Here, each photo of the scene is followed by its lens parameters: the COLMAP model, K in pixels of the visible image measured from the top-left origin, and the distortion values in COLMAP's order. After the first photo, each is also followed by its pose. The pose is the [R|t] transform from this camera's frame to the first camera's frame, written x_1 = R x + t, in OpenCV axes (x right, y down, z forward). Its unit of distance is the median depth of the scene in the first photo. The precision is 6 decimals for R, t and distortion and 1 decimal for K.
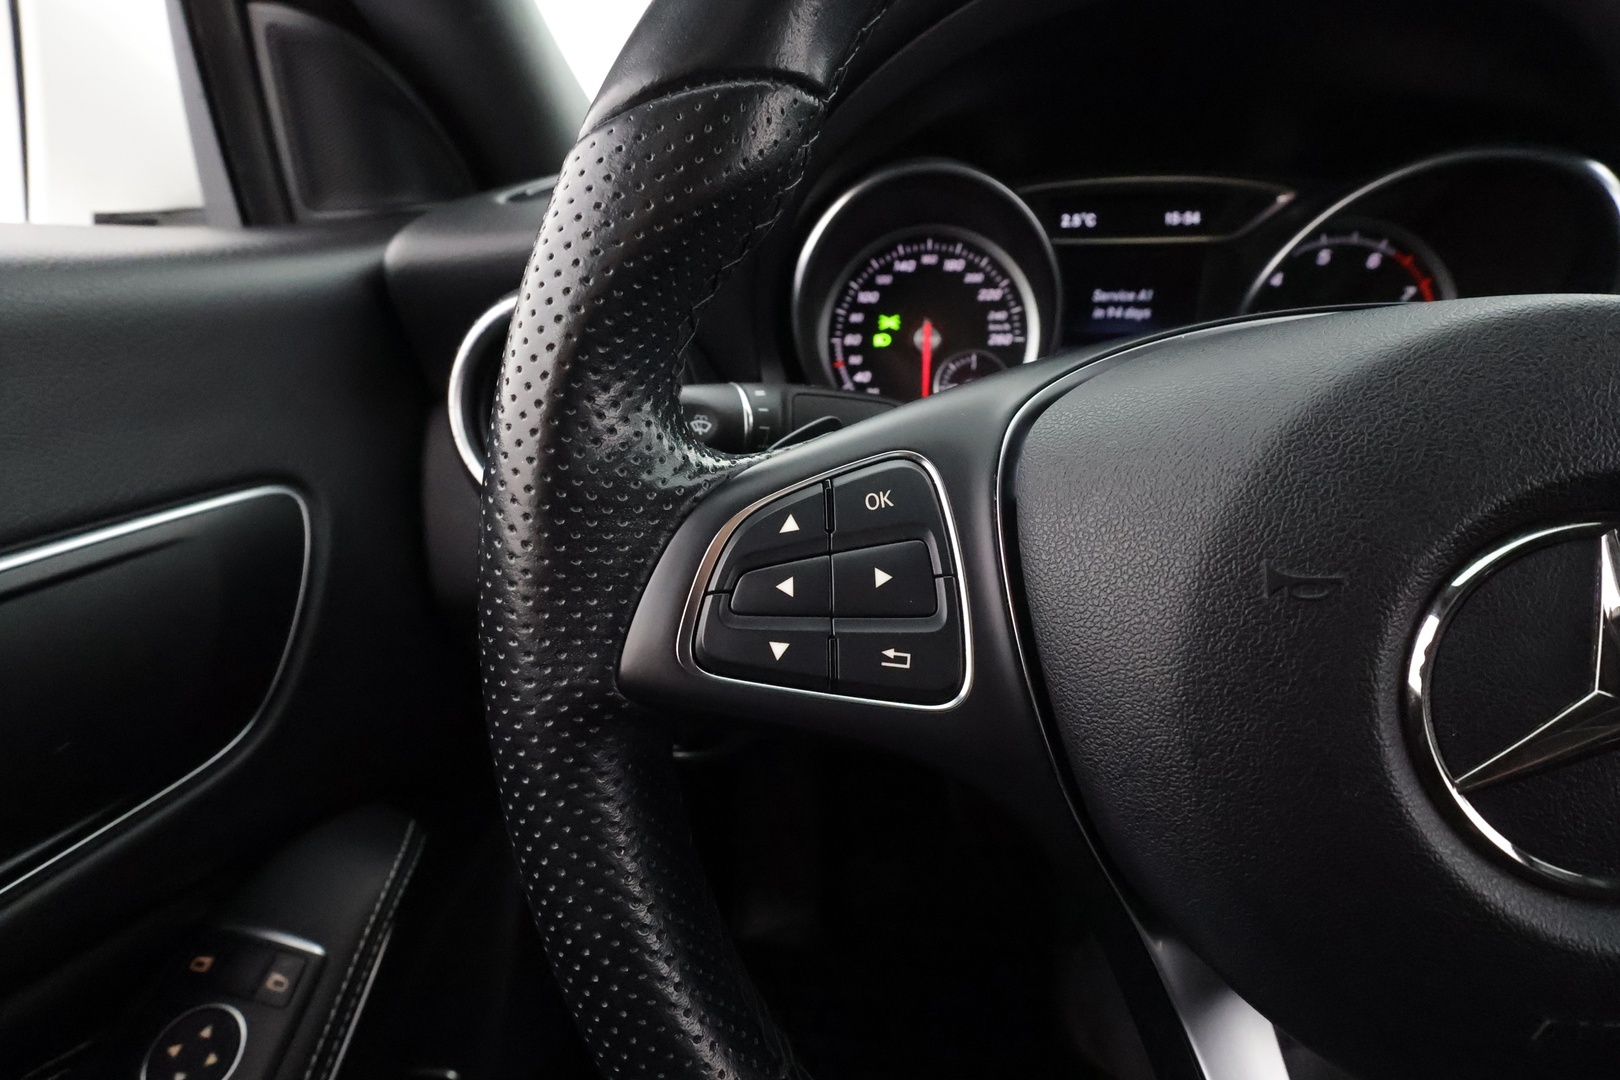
lens RADIAL K [[755.5, 0, 815.8], [0, 755.5, 533.5], [0, 0, 1]] dist [0.000963, -0.000936]
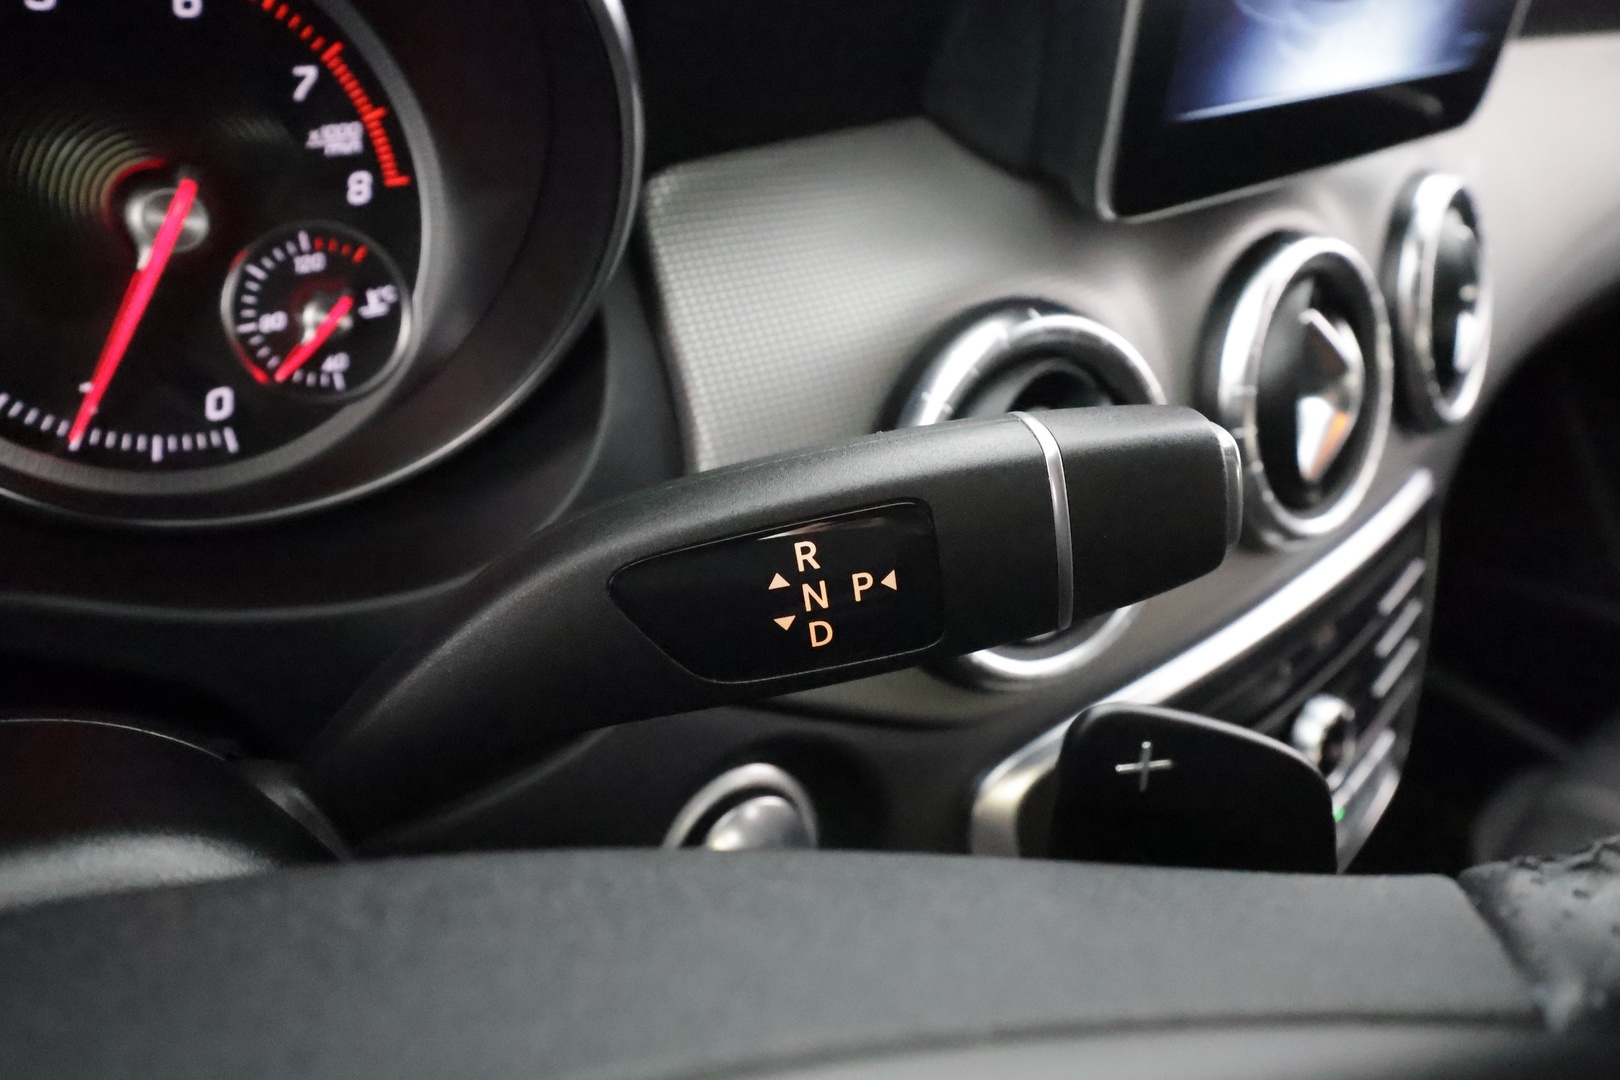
lens RADIAL K [[1086.0, 0, 816.6], [0, 1086.0, 548.8], [0, 0, 1]] dist [-0.002586, -0.001805]
pose [[0.667736, -0.365424, 0.648532, 0.584091], [0.182470, 0.924987, 0.333323, -0.269501], [-0.721688, -0.104234, 0.684326, 0.429028]]
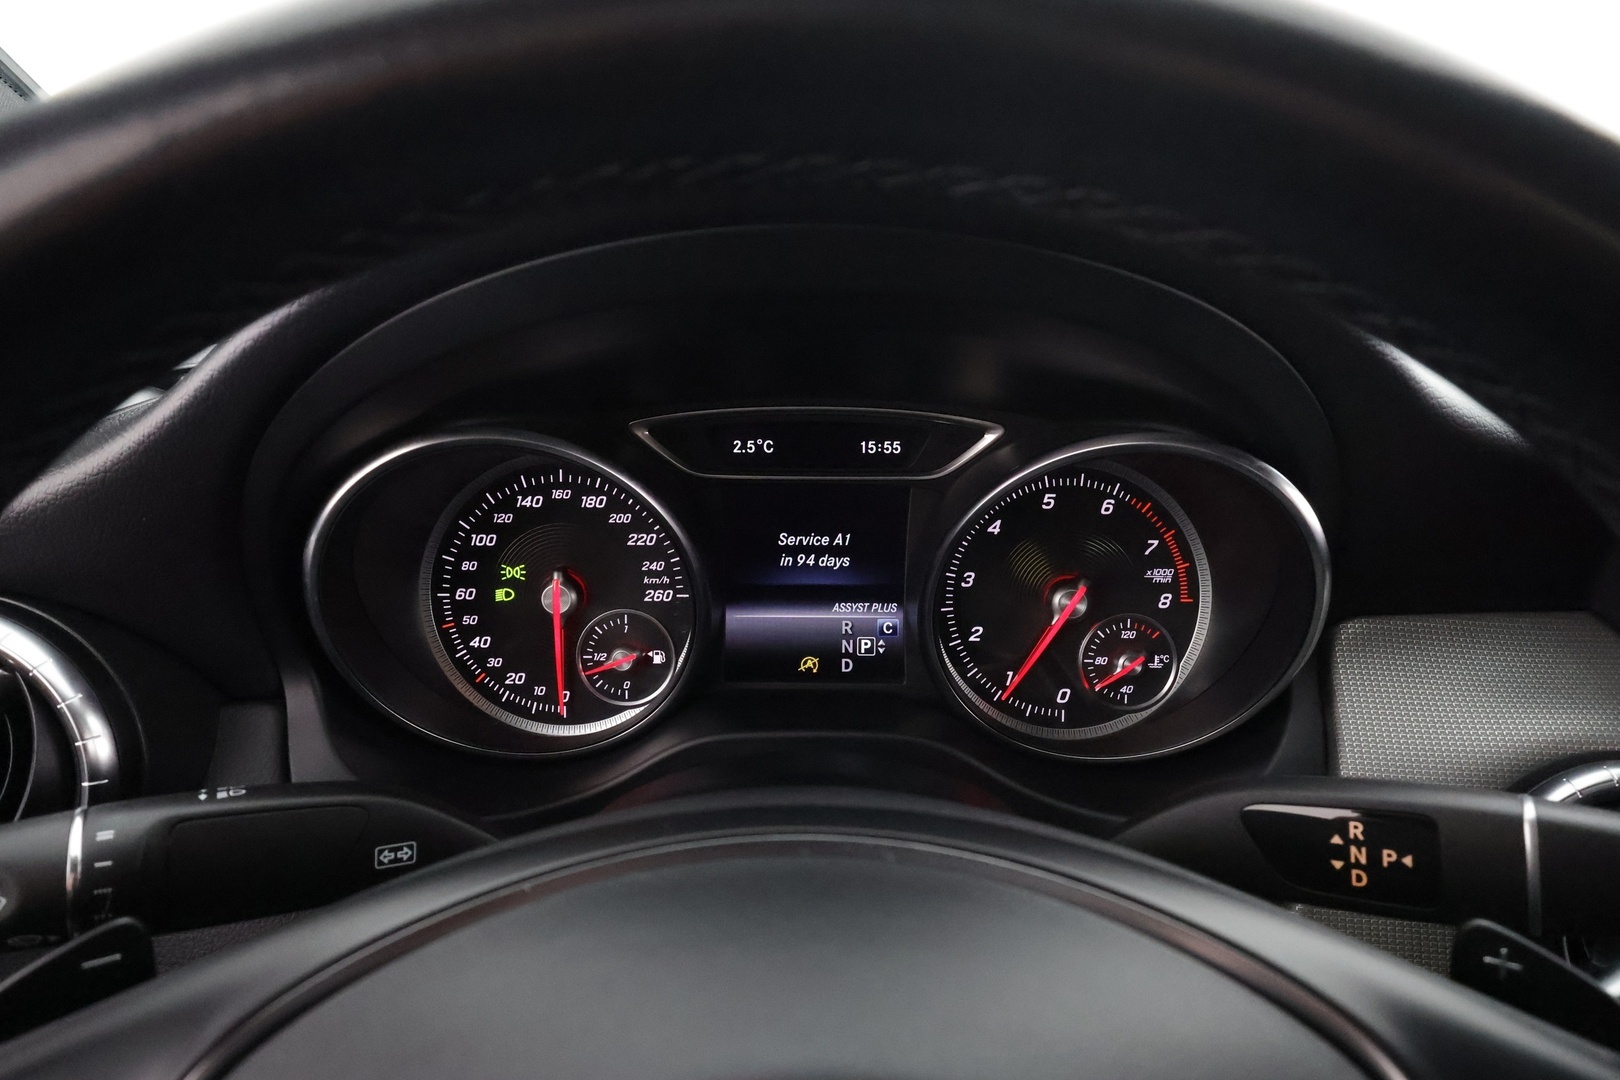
lens RADIAL K [[959.0, 0, 812.2], [0, 959.0, 546.2], [0, 0, 1]] dist [-0.001080, -0.001265]
pose [[0.994891, -0.007563, 0.100672, 0.381986], [0.016719, 0.995763, -0.090423, -0.274585], [-0.099562, 0.091645, 0.990802, 0.026910]]
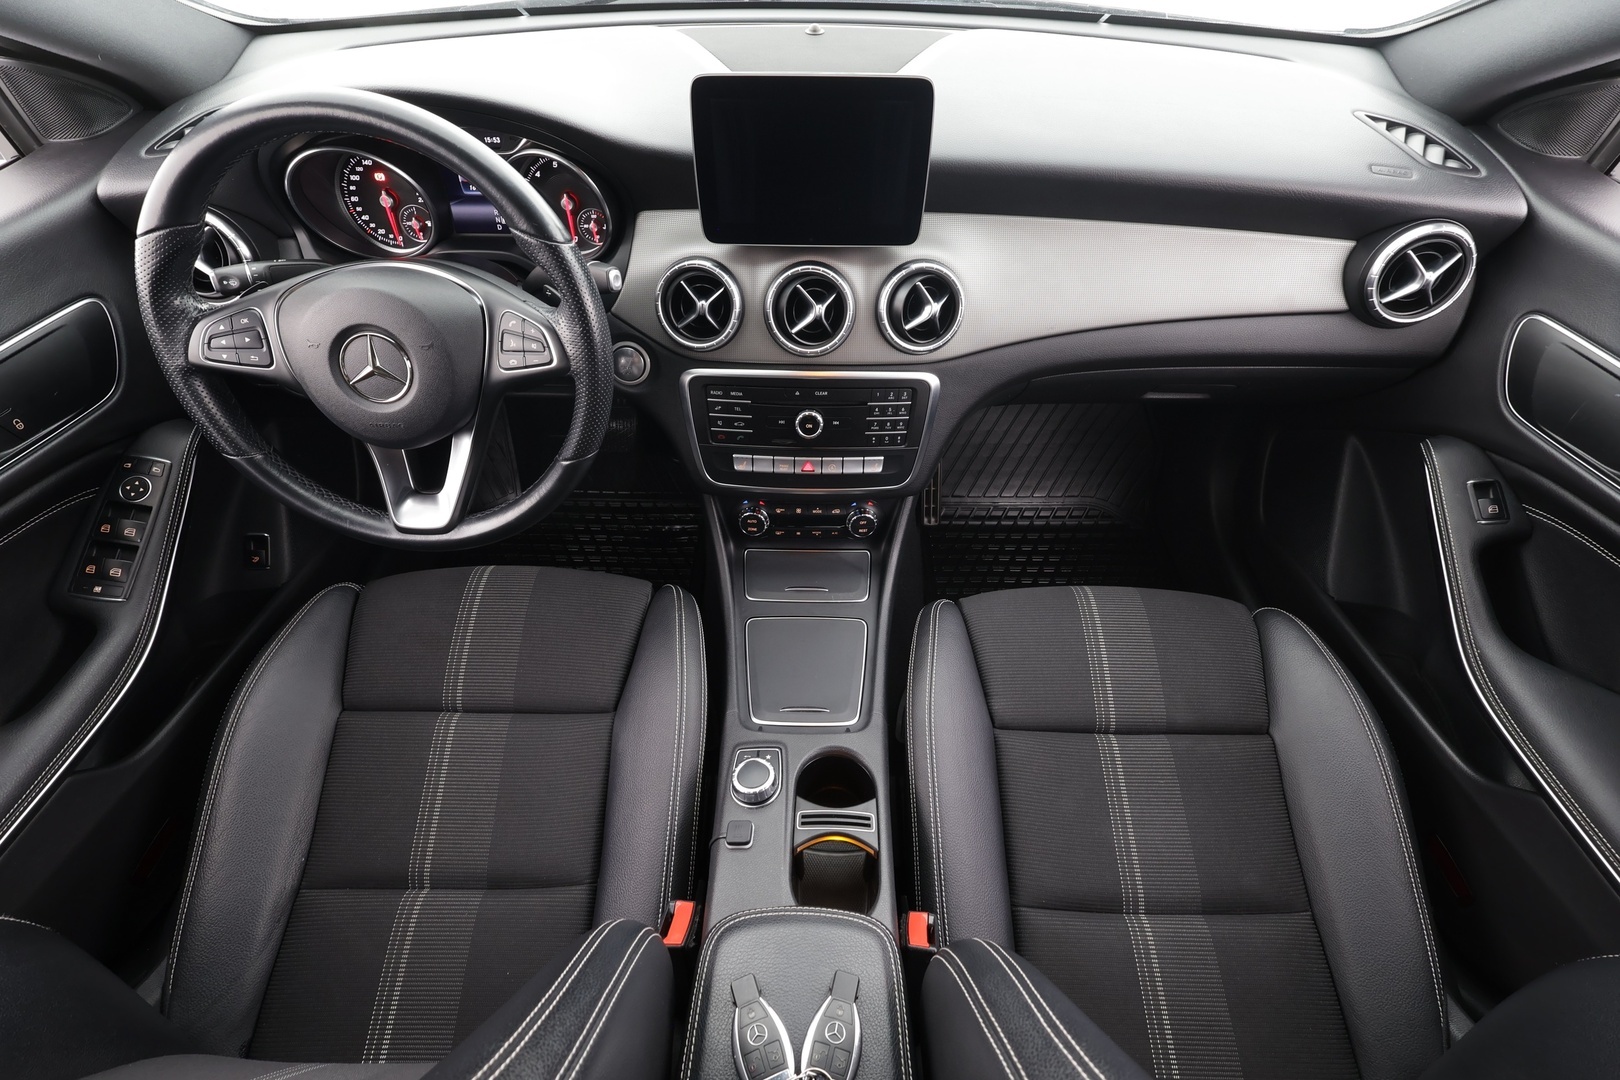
lens RADIAL K [[755.5, 0, 806.2], [0, 755.5, 543.8], [0, 0, 1]] dist [0.000963, -0.000936]
pose [[0.995844, -0.048012, 0.077393, 1.407044], [0.011770, 0.910479, 0.413387, -0.307054], [-0.090312, -0.410758, 0.907261, -1.819745]]
